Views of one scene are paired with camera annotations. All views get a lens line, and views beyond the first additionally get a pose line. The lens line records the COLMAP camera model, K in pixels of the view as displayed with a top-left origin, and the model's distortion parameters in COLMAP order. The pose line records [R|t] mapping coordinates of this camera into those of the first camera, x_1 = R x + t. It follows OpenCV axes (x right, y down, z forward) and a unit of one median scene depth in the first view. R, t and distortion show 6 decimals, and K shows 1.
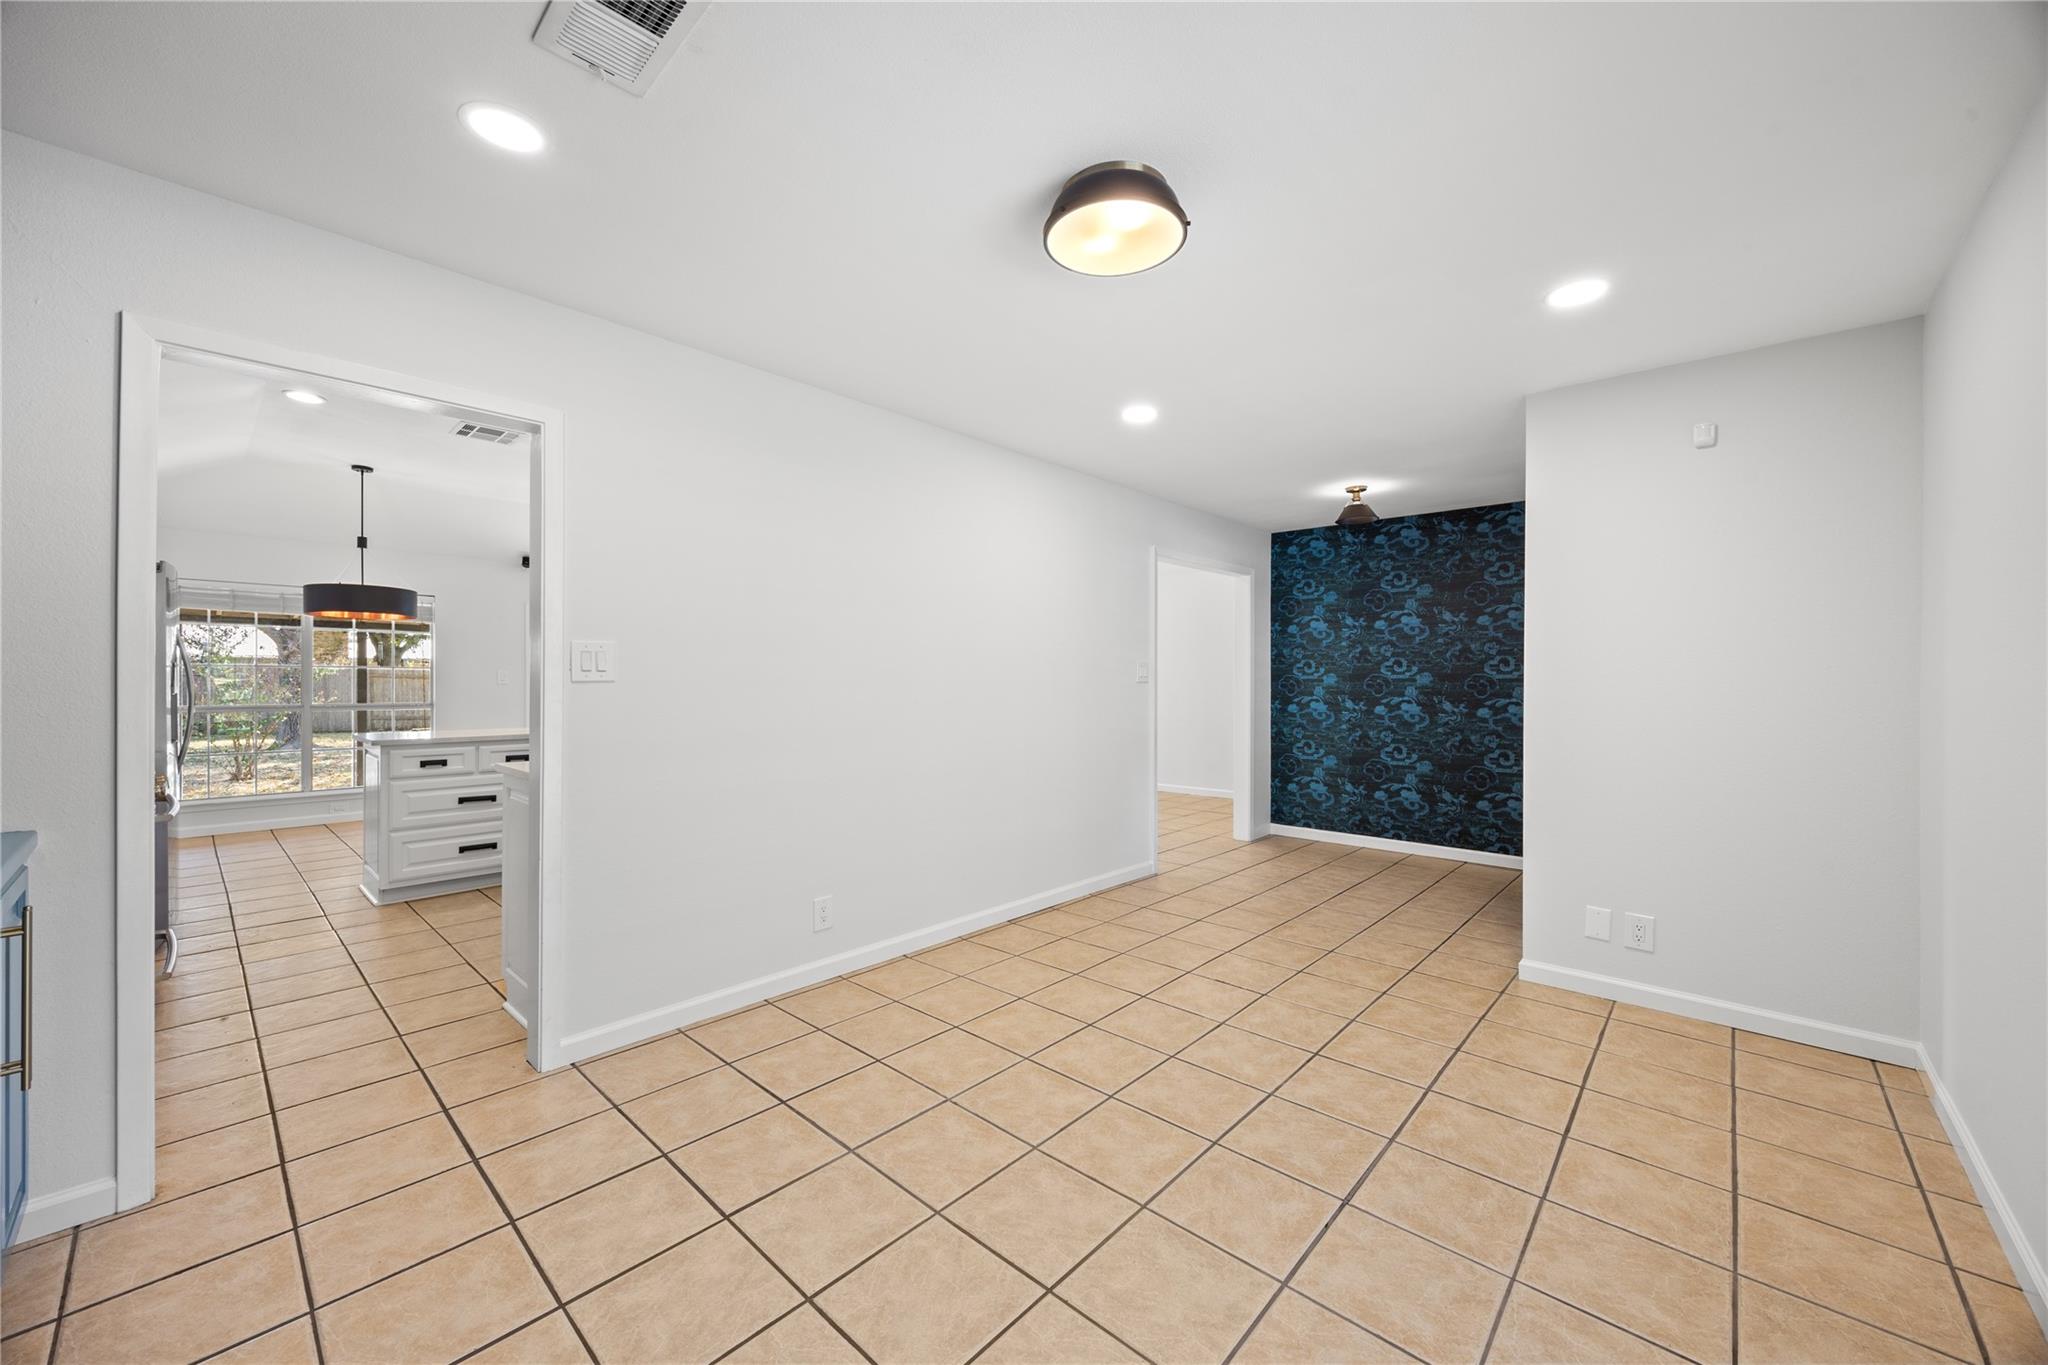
lens RADIAL K [[777.3, 0, 1027.9], [0, 777.3, 684.0], [0, 0, 1]] dist [-0.005259, 0.000691]
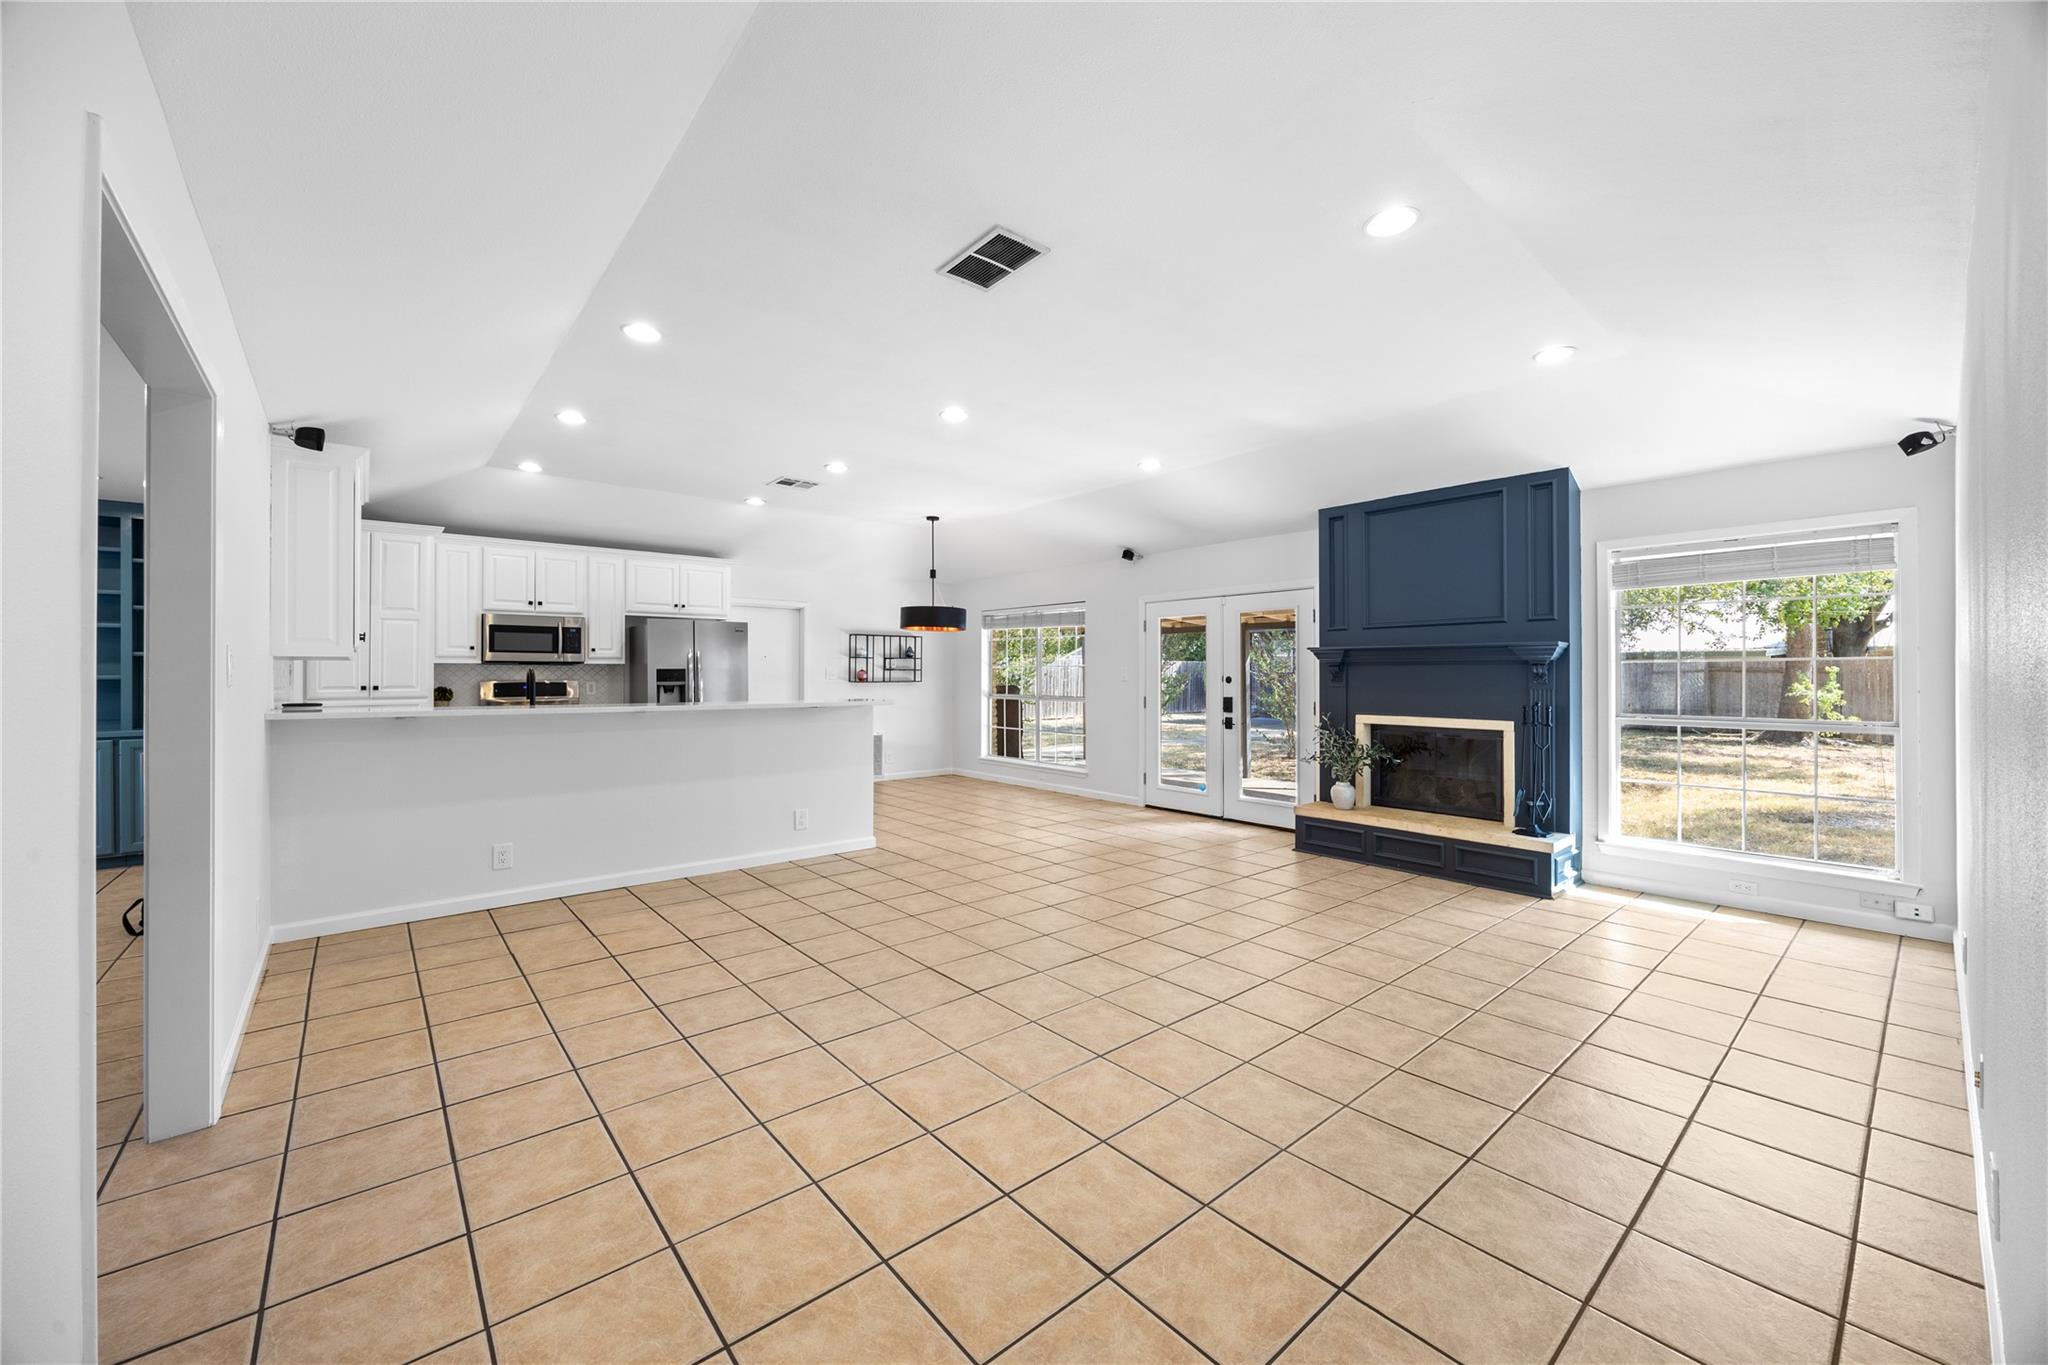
lens RADIAL K [[777.3, 0, 1023.1], [0, 777.3, 676.6], [0, 0, 1]] dist [-0.005259, 0.000691]
pose [[-0.121459, 0.002145, -0.992594, 0.432681], [-0.001605, 0.999996, 0.002357, -0.008697], [0.992595, 0.001879, -0.121455, 1.264235]]
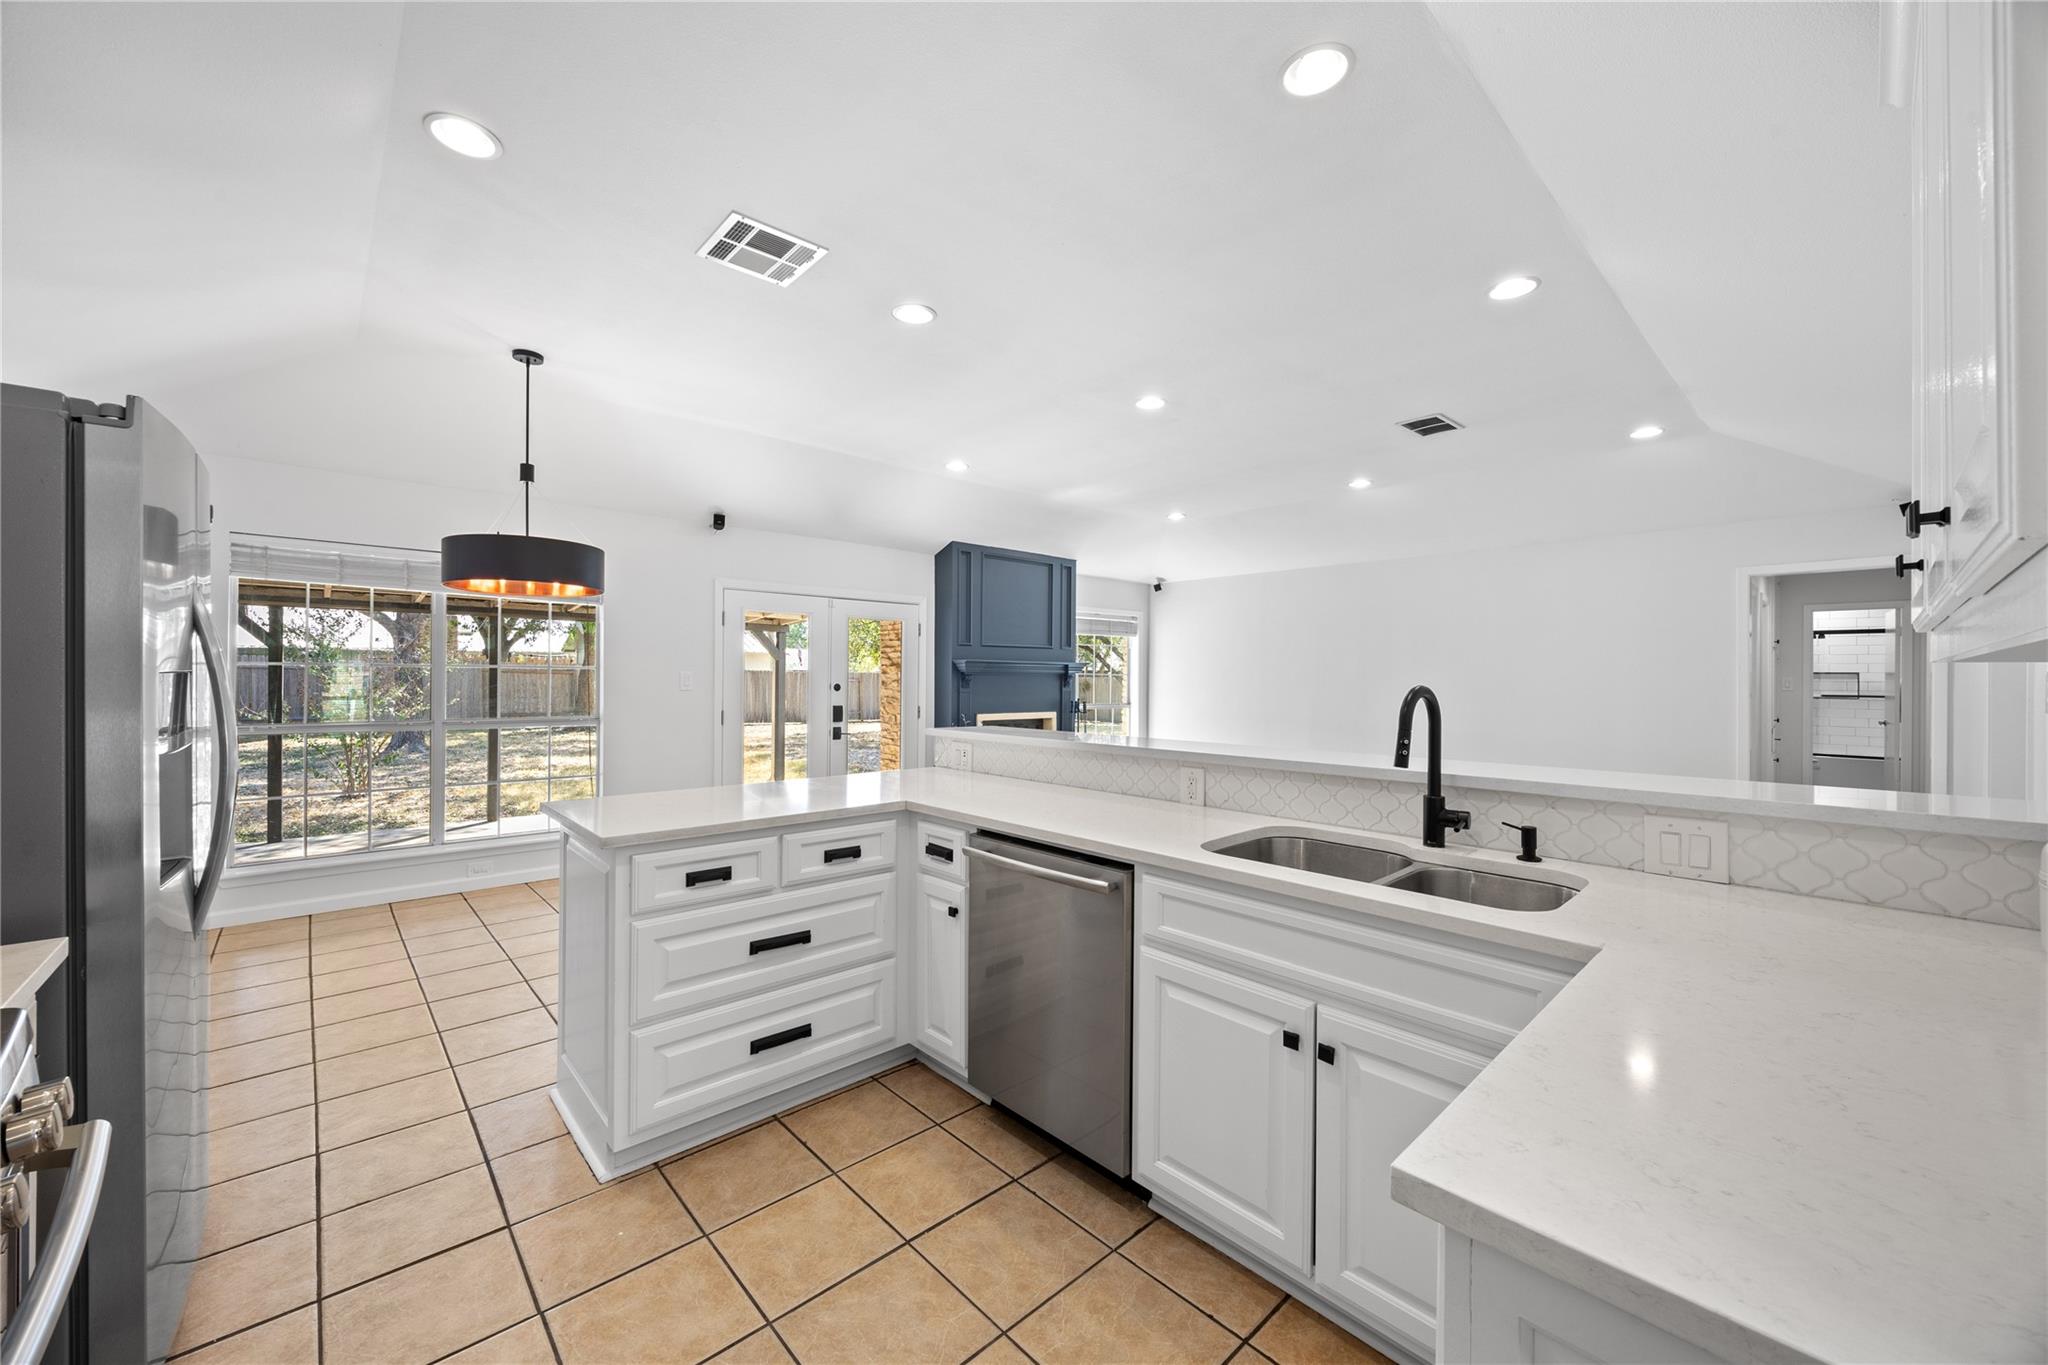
lens RADIAL K [[777.3, 0, 1015.3], [0, 777.3, 674.3], [0, 0, 1]] dist [-0.005259, 0.000691]
pose [[0.995909, 0.005693, -0.090179, -0.384942], [-0.006136, 0.999970, -0.004632, -0.015939], [0.090150, 0.005166, 0.995915, 0.386339]]
